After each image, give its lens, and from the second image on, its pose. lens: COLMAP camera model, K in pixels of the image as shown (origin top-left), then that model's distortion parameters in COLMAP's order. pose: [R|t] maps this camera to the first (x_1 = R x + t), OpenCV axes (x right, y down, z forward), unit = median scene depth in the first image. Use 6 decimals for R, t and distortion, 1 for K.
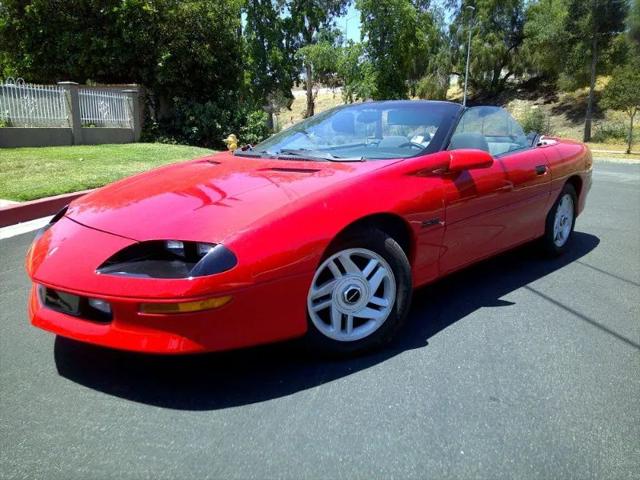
lens RADIAL K [[508.2, 0, 318.3], [0, 508.2, 241.7], [0, 0, 1]] dist [0.000447, 0.000876]
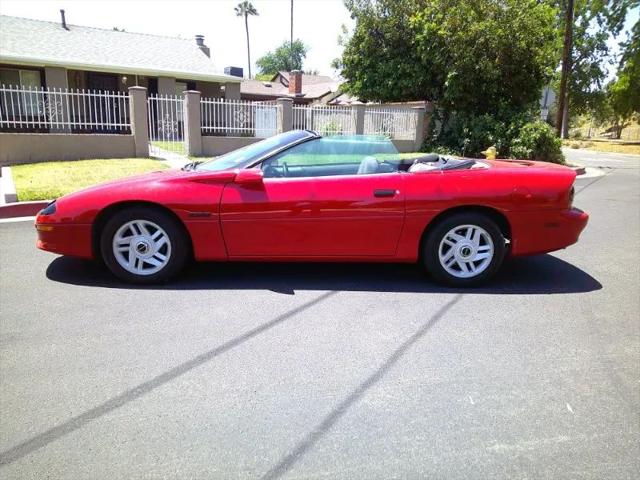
lens RADIAL K [[510.3, 0, 319.0], [0, 510.3, 240.4], [0, 0, 1]] dist [0.028860, -0.001408]
pose [[0.706094, 0.146127, -0.692876, 0.514723], [-0.159514, 0.986150, 0.045421, -0.027634], [0.689917, 0.078452, 0.719624, 0.058195]]
